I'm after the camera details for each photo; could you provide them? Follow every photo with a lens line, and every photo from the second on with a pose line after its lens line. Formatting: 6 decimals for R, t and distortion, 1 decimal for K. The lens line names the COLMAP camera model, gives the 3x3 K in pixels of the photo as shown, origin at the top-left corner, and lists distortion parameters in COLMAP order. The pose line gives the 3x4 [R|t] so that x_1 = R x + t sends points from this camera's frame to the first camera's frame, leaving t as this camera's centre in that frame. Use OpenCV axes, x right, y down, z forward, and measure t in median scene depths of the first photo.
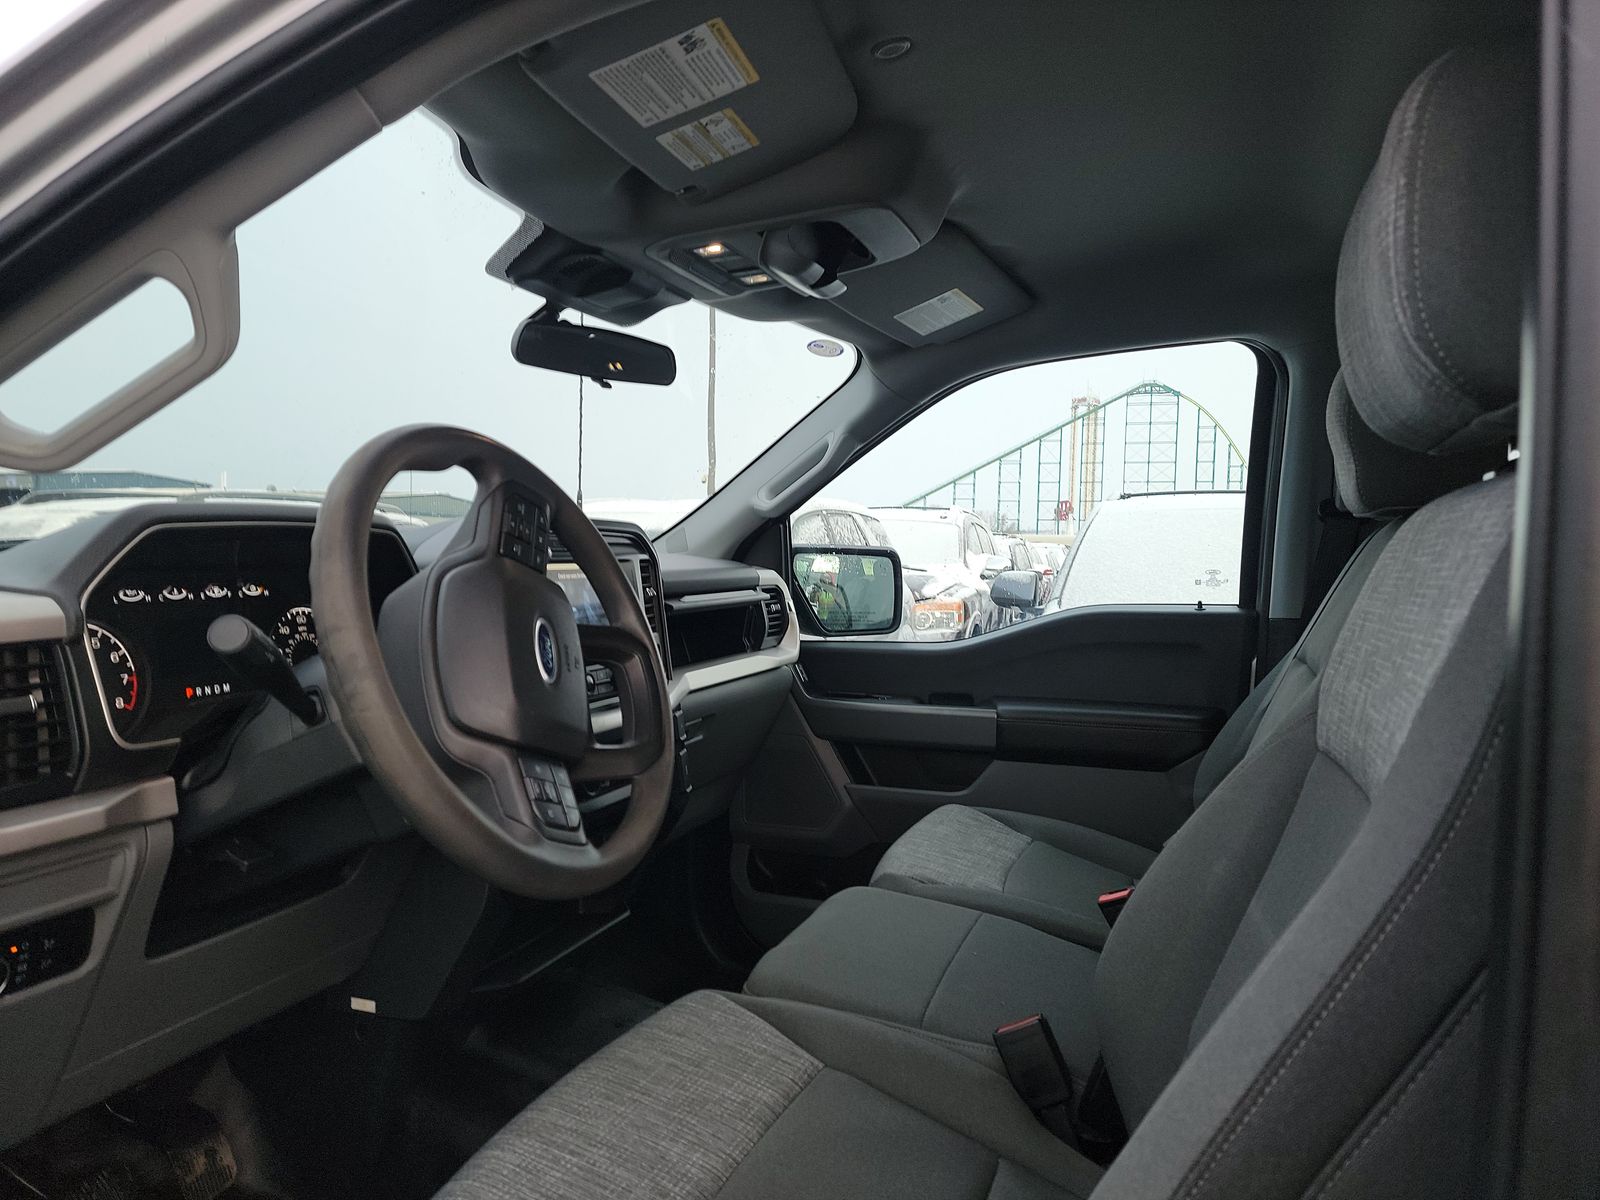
lens RADIAL K [[1112.7, 0, 804.8], [0, 1112.7, 610.7], [0, 0, 1]] dist [0.075842, -0.067188]
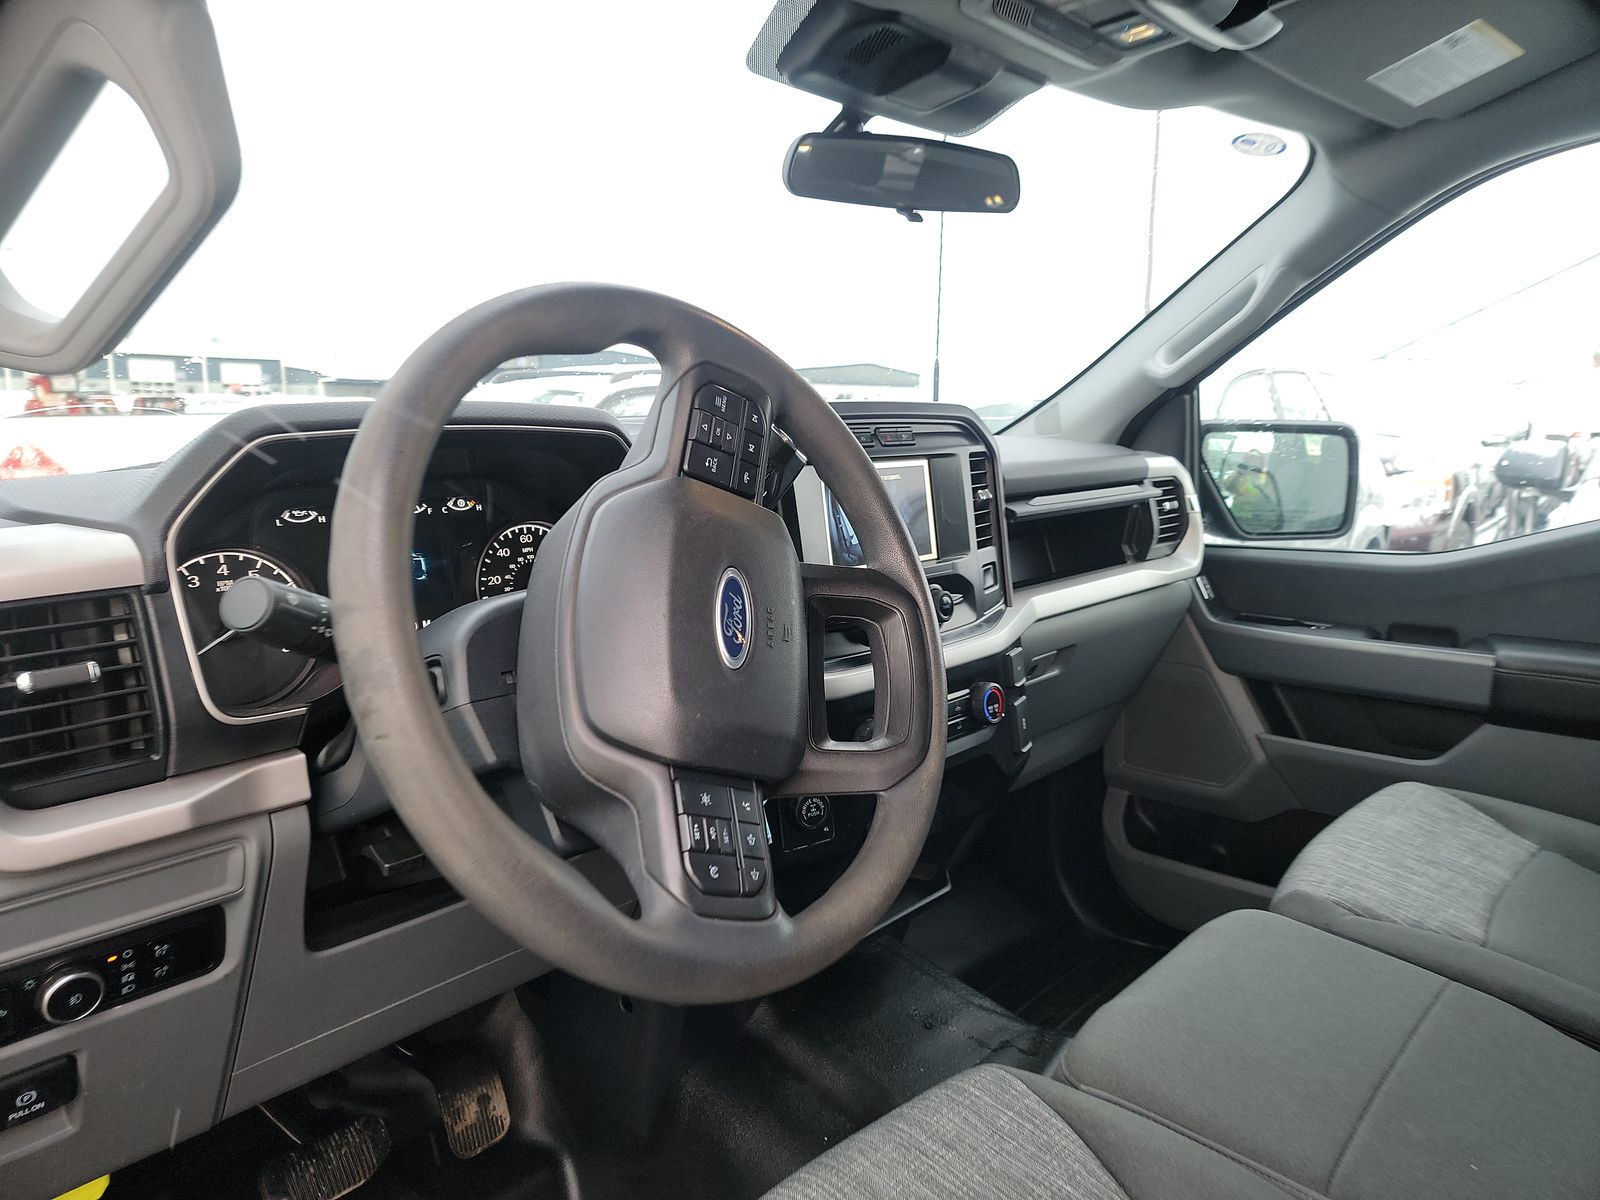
lens RADIAL K [[1112.7, 0, 804.8], [0, 1112.7, 610.7], [0, 0, 1]] dist [0.075842, -0.067188]
pose [[0.930309, 0.052156, -0.363048, 0.033463], [-0.008184, 0.992543, 0.121619, -0.032081], [0.366684, -0.110172, 0.923799, 0.245323]]
